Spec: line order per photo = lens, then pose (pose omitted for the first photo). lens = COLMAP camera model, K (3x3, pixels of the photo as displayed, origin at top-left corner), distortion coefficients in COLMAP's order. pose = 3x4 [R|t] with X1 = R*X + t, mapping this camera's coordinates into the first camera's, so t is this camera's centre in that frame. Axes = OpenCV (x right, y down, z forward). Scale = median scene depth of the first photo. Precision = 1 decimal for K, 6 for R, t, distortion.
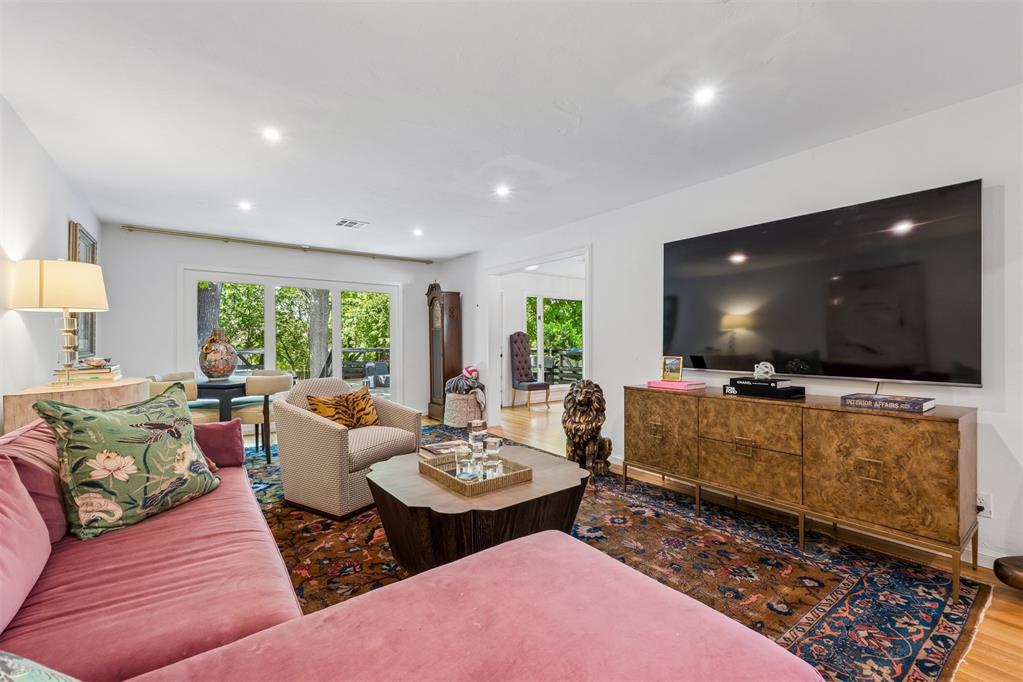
lens RADIAL K [[430.9, 0, 512.2], [0, 430.9, 339.7], [0, 0, 1]] dist [-0.008548, 0.000435]
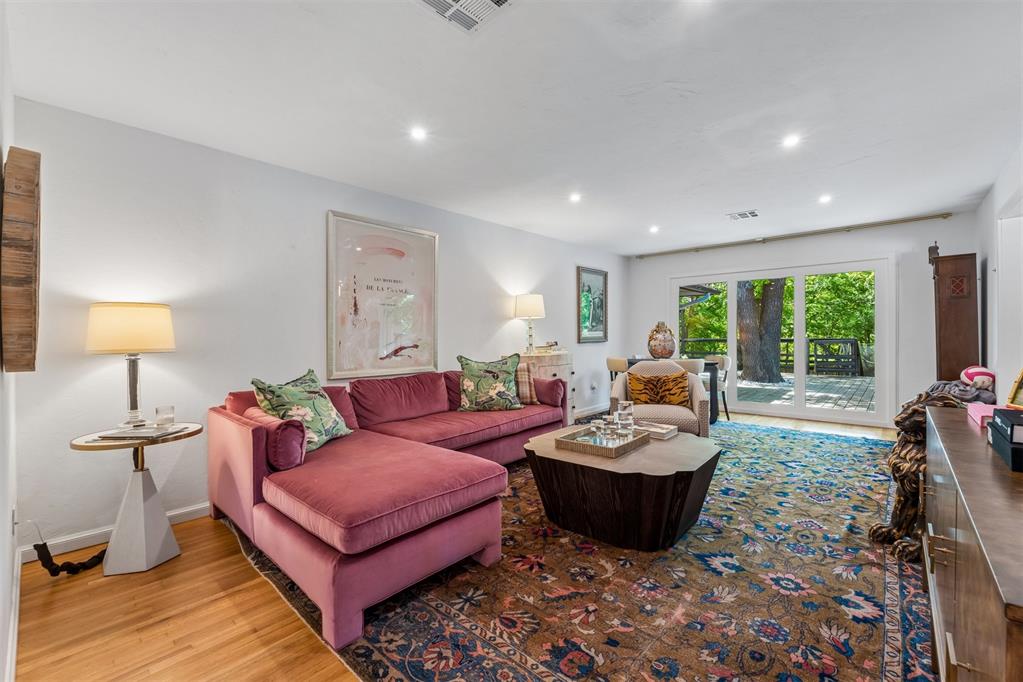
lens RADIAL K [[430.9, 0, 512.2], [0, 430.9, 339.7], [0, 0, 1]] dist [-0.008548, 0.000435]
pose [[0.203163, 0.006764, -0.979122, 0.811839], [0.011842, 0.999886, 0.009365, 0.014362], [0.979073, -0.013497, 0.203059, 0.420343]]
